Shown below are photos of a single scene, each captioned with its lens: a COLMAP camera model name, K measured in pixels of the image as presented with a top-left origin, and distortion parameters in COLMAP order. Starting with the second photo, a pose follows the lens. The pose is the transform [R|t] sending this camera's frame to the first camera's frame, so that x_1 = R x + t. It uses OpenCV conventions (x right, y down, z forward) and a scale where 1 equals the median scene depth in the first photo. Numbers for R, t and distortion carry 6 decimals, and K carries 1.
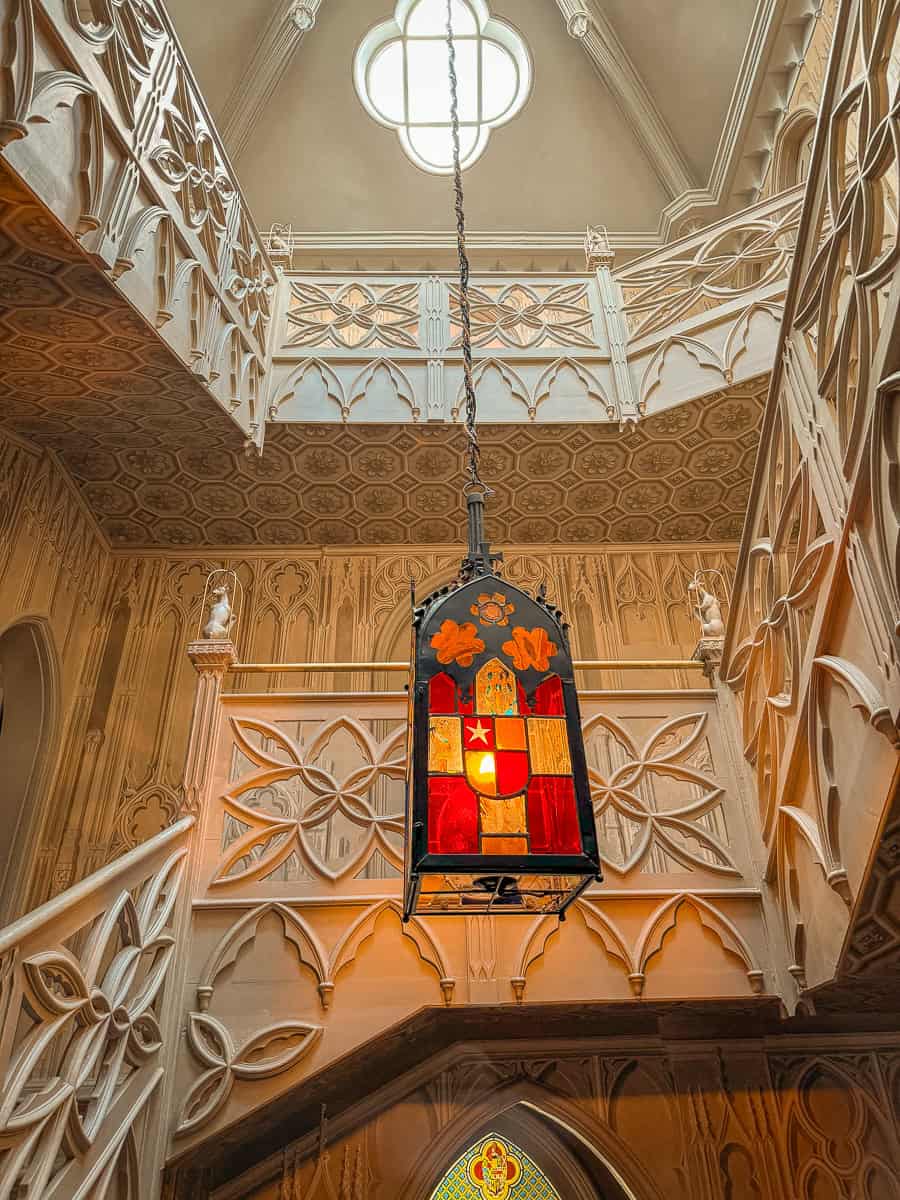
lens RADIAL K [[835.7, 0, 450.0], [0, 835.7, 600.0], [0, 0, 1]] dist [-0.000002, -0.001284]
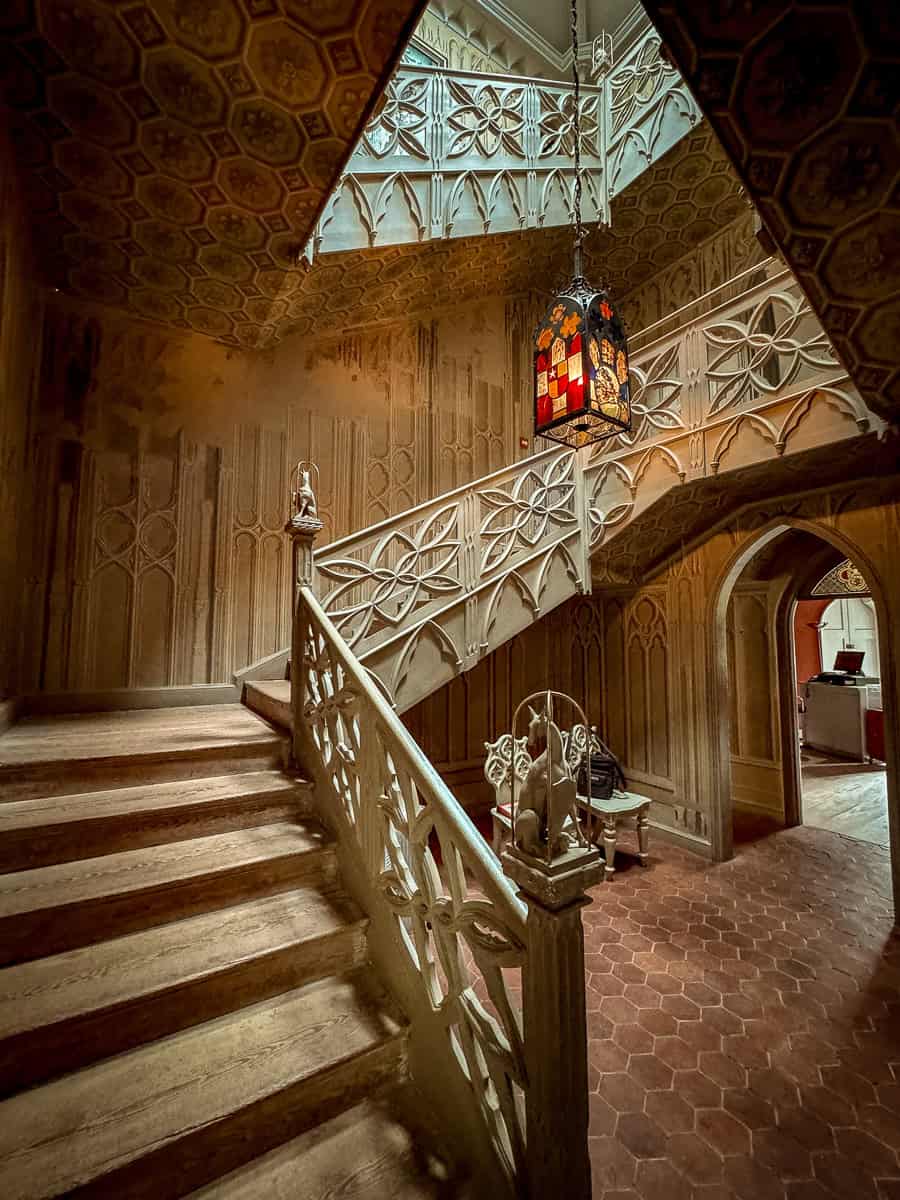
lens RADIAL K [[498.4, 0, 450.0], [0, 498.4, 600.0], [0, 0, 1]] dist [-0.000111, 0.000095]
pose [[0.522493, -0.033406, -0.851989, 0.777567], [0.443414, 0.864128, 0.238048, 0.173386], [0.728275, -0.502162, 0.466313, -0.190902]]
